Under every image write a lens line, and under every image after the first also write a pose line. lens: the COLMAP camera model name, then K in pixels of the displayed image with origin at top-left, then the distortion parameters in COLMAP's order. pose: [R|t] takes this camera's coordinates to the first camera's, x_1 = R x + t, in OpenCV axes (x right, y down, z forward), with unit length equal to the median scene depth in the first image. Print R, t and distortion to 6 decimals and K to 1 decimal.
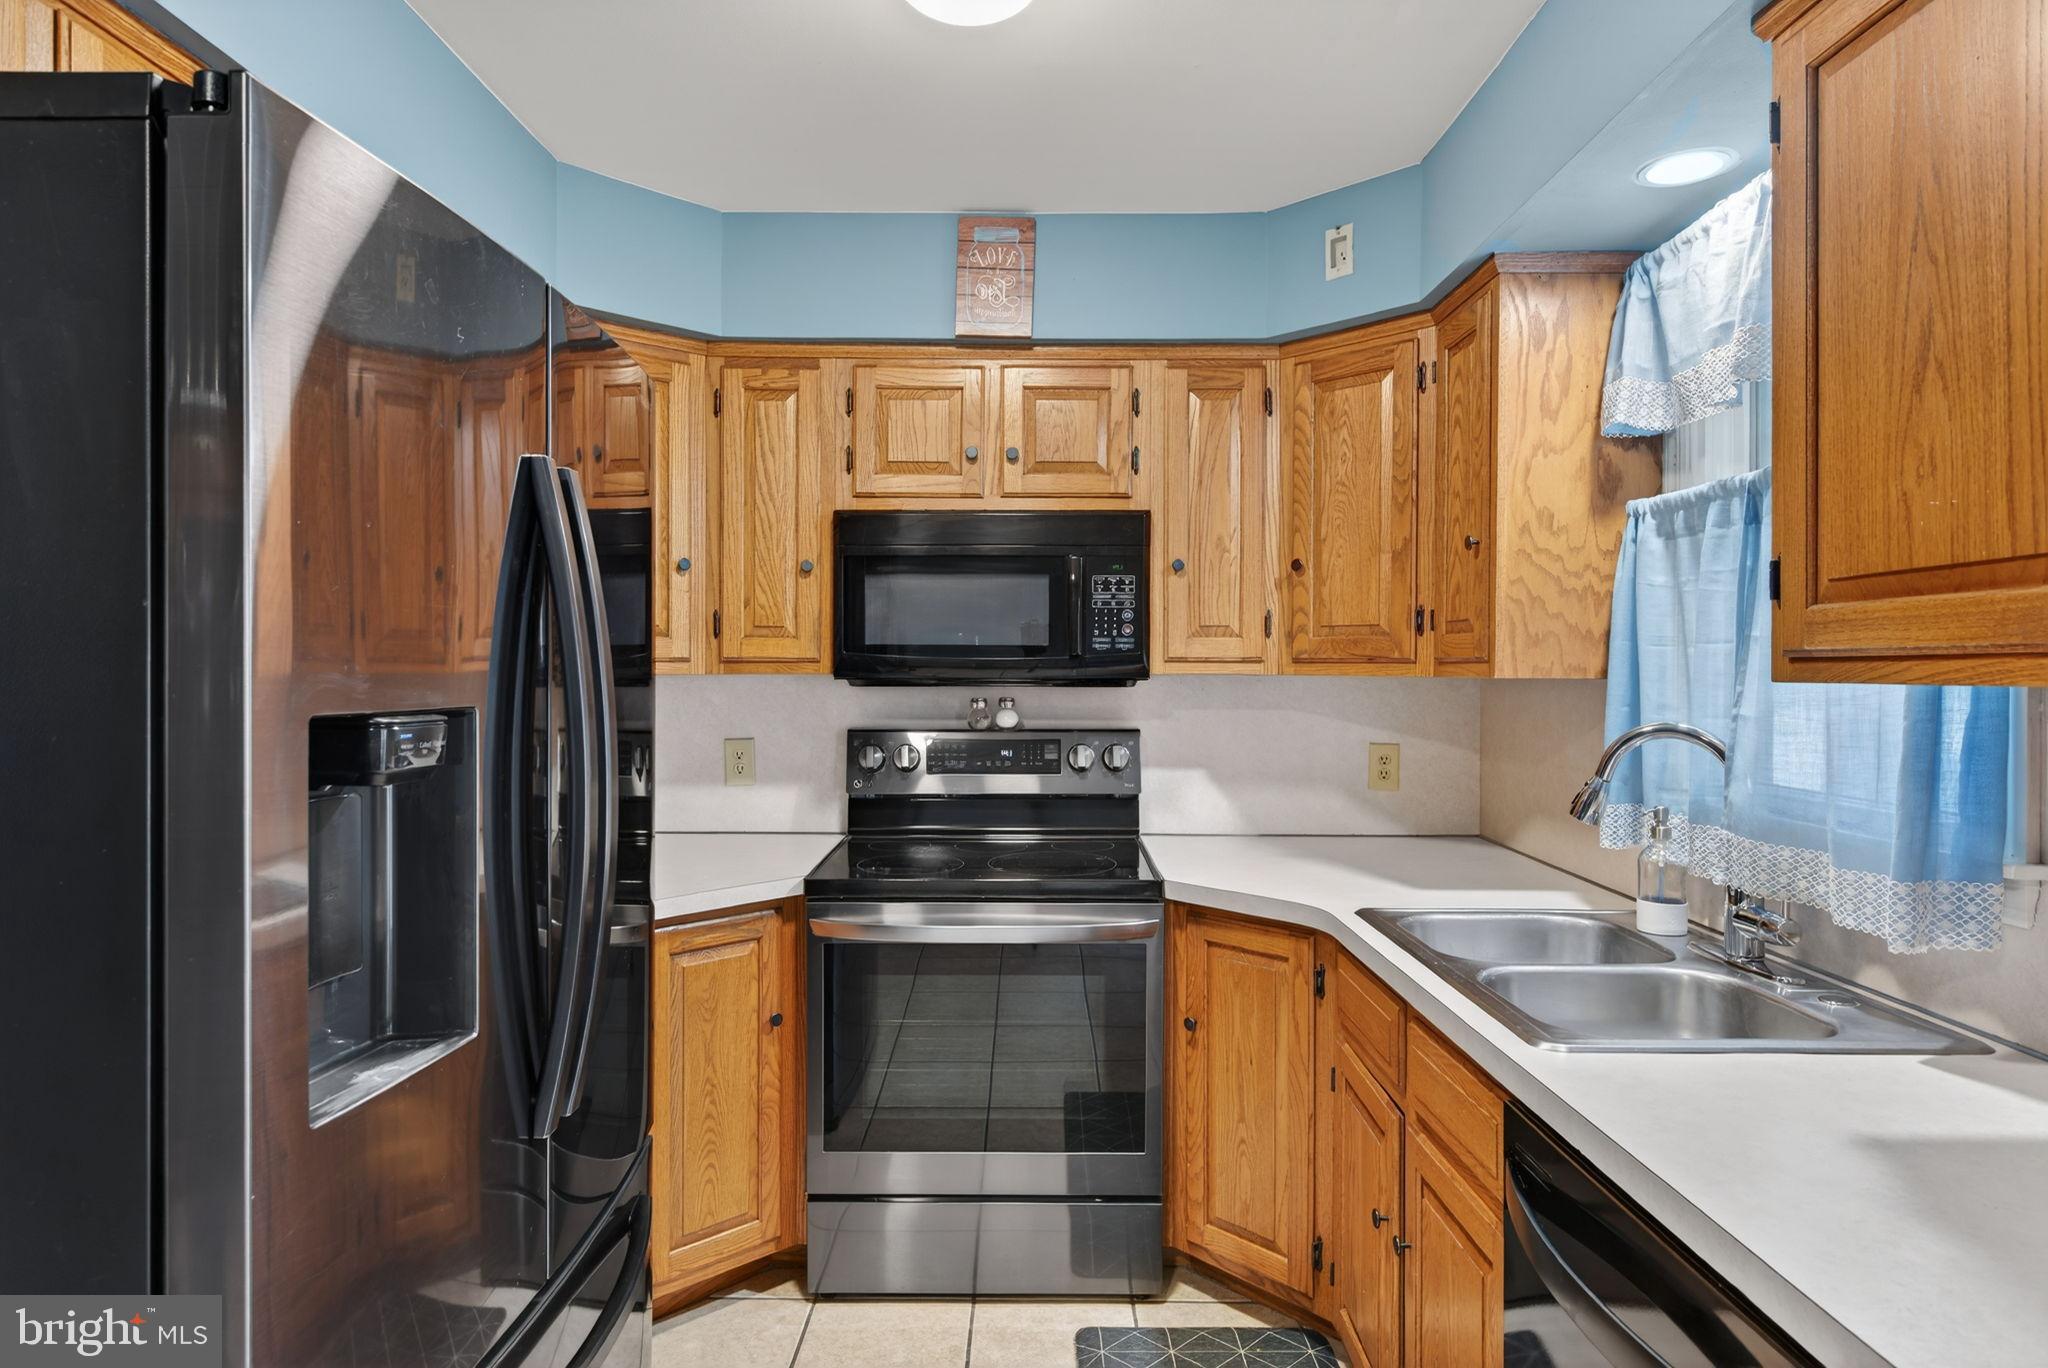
lens RADIAL K [[1168.5, 0, 1019.8], [0, 1168.5, 674.6], [0, 0, 1]] dist [0.000662, -0.000282]
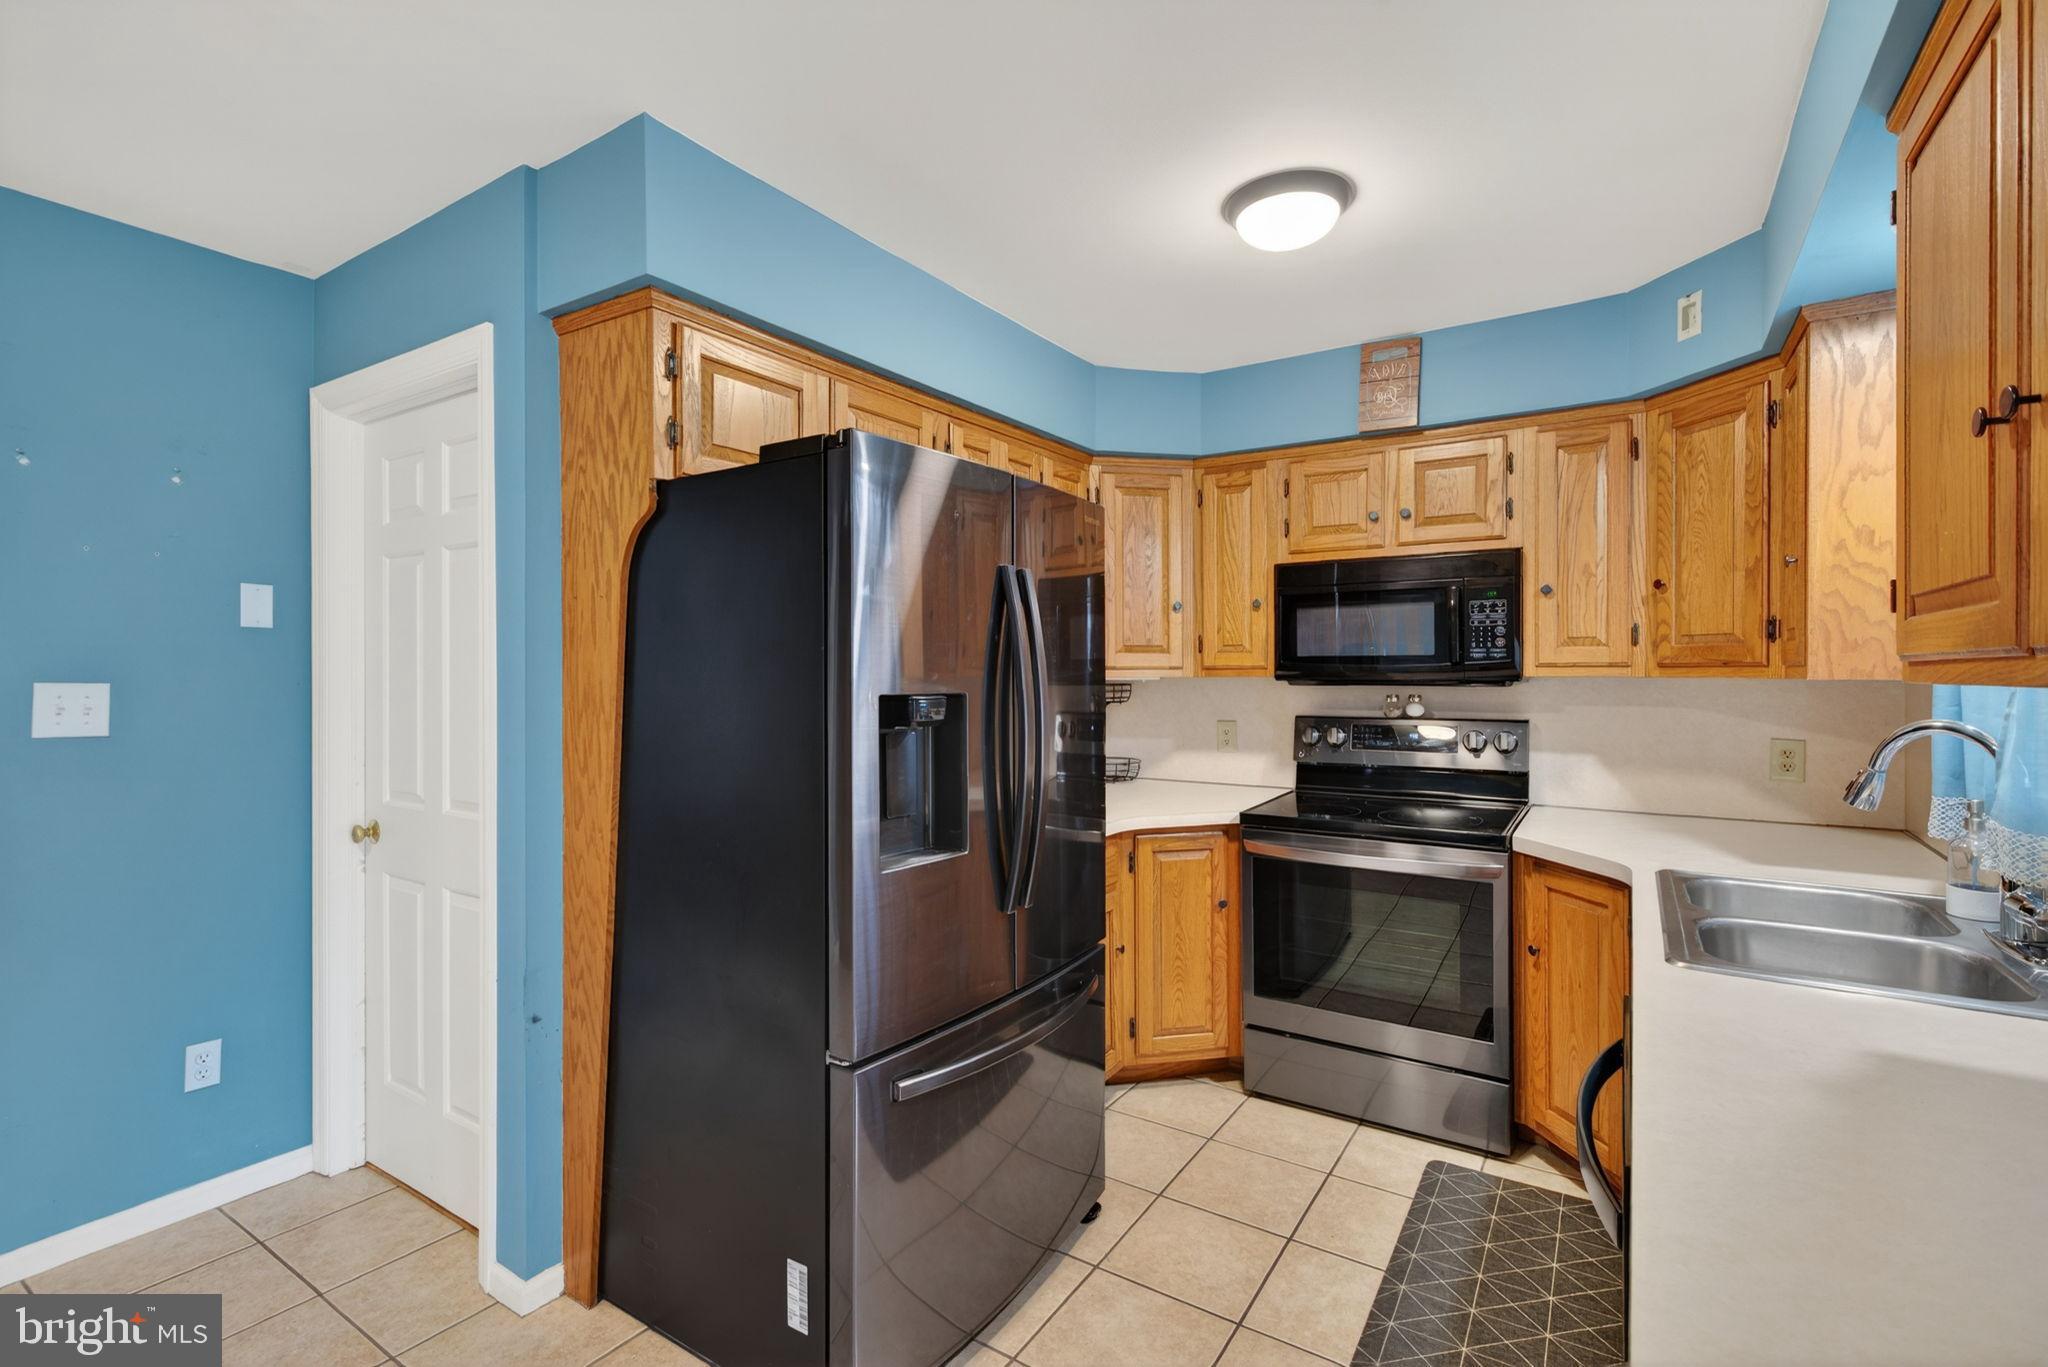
lens RADIAL K [[926.2, 0, 1033.3], [0, 926.2, 681.2], [0, 0, 1]] dist [-0.002094, -0.000110]
pose [[0.840065, 0.001174, -0.542484, 0.222407], [0.001188, 0.999991, 0.004004, -0.000043], [0.542484, -0.004008, 0.840056, -0.137746]]
